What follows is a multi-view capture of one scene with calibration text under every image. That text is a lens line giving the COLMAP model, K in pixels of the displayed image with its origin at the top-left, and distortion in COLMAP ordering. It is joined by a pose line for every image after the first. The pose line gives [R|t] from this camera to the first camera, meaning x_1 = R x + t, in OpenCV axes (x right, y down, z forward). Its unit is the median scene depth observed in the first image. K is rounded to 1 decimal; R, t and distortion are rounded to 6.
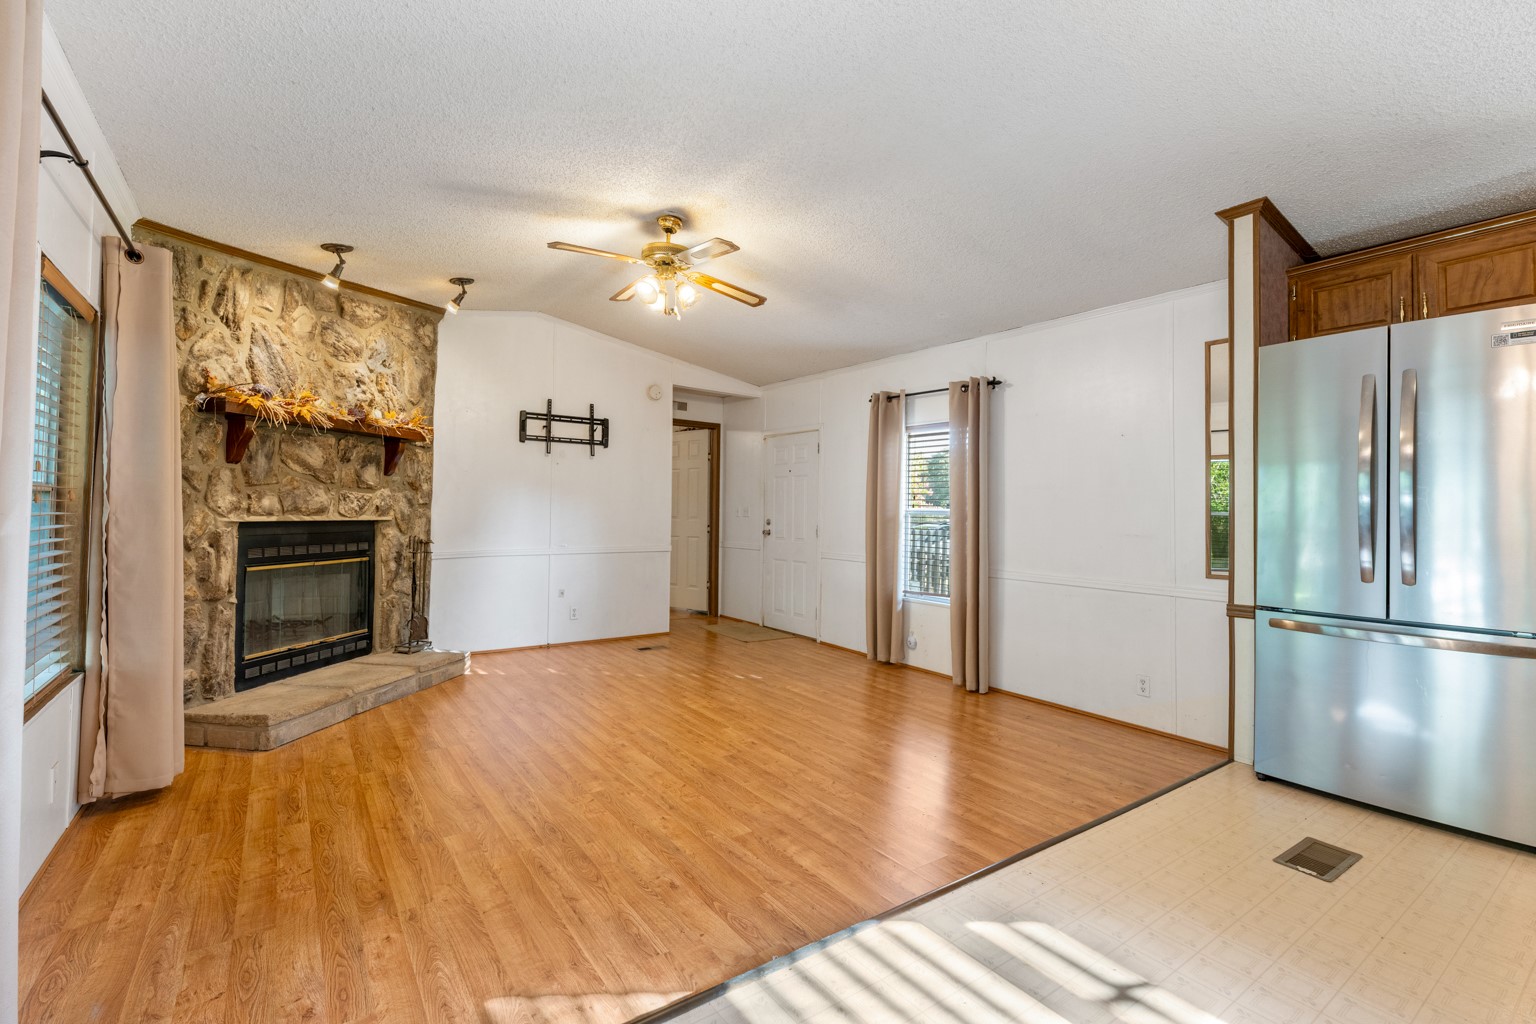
lens RADIAL K [[675.5, 0, 768.0], [0, 675.5, 512.0], [0, 0, 1]] dist [-0.000306, -0.000048]
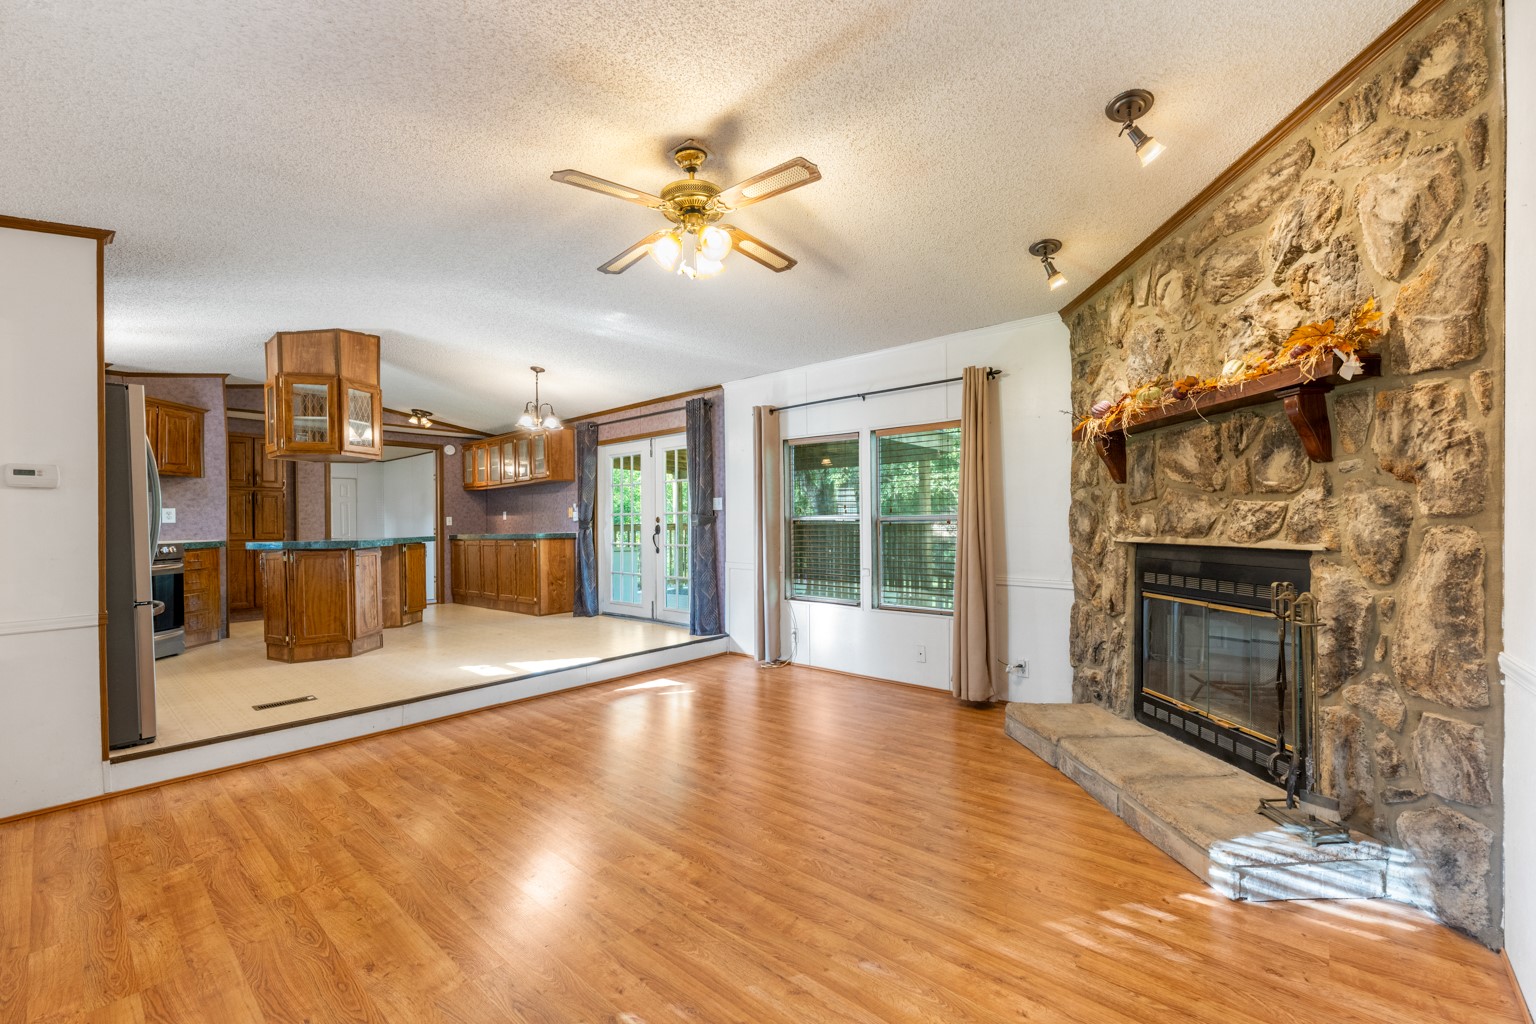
lens RADIAL K [[639.1, 0, 772.8], [0, 639.1, 525.5], [0, 0, 1]] dist [0.000893, 0.000188]
pose [[-0.975331, -0.008252, -0.220594, -0.078069], [-0.008009, 0.999966, -0.001996, -0.003269], [0.220603, -0.000180, -0.975364, 1.694884]]
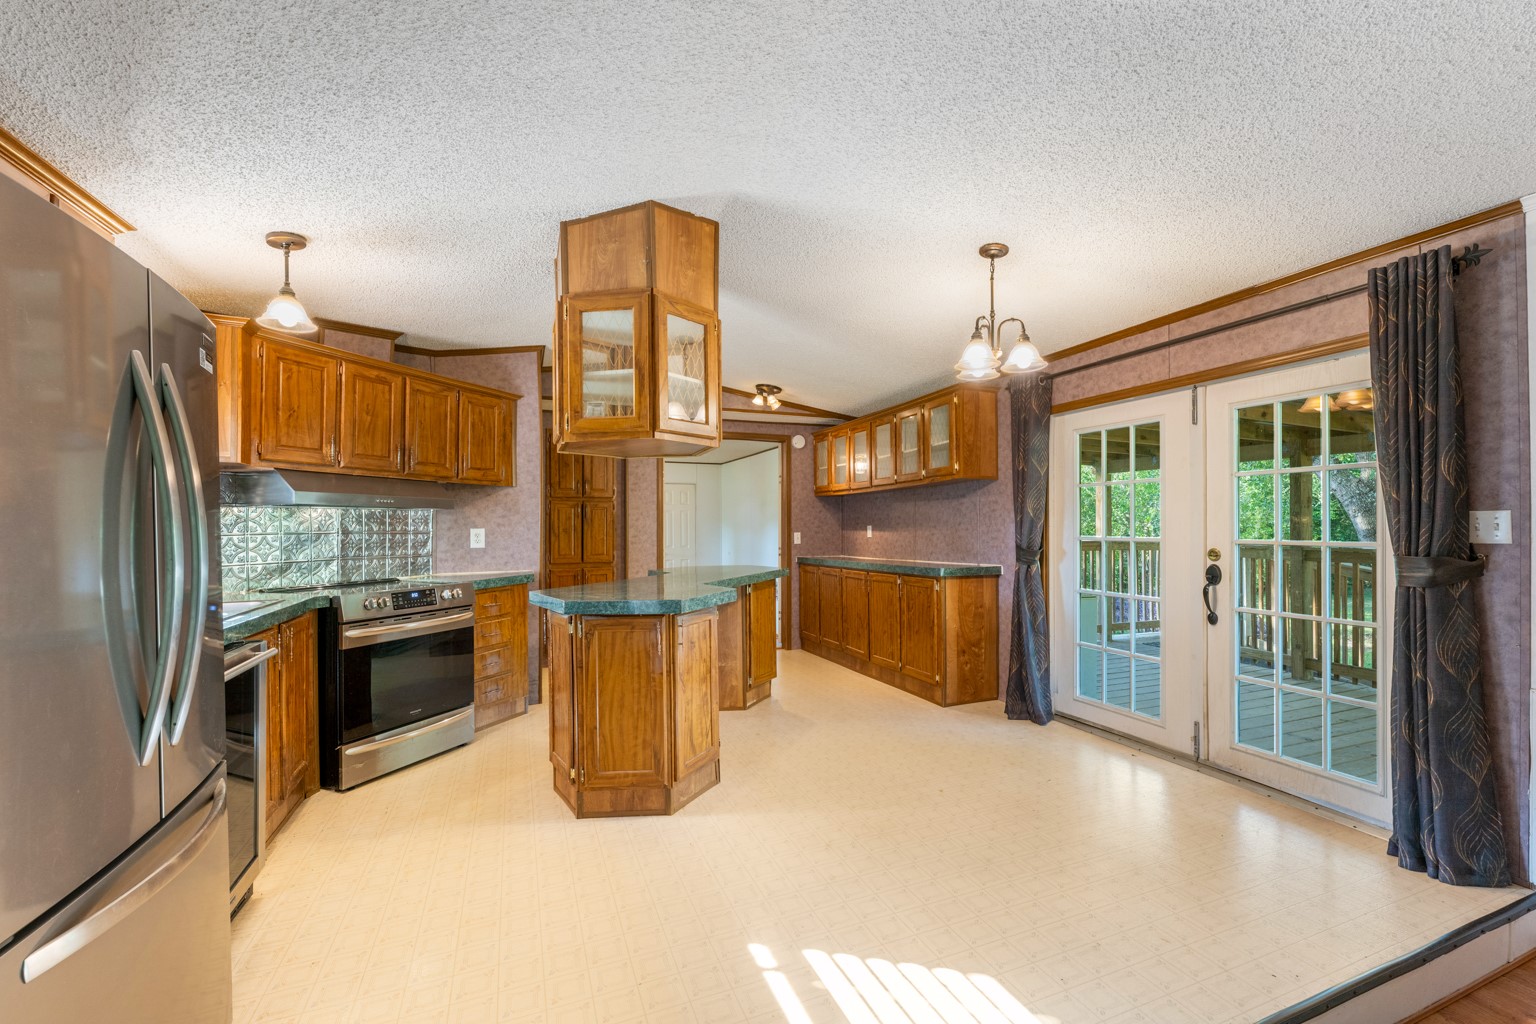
lens RADIAL K [[640.3, 0, 768.0], [0, 640.3, 521.8], [0, 0, 1]] dist [-0.000711, -0.000105]
pose [[-0.968664, -0.012830, 0.248043, 0.202183], [-0.013787, 0.999903, -0.002124, -0.052993], [-0.247991, -0.005477, -0.968747, 0.869255]]
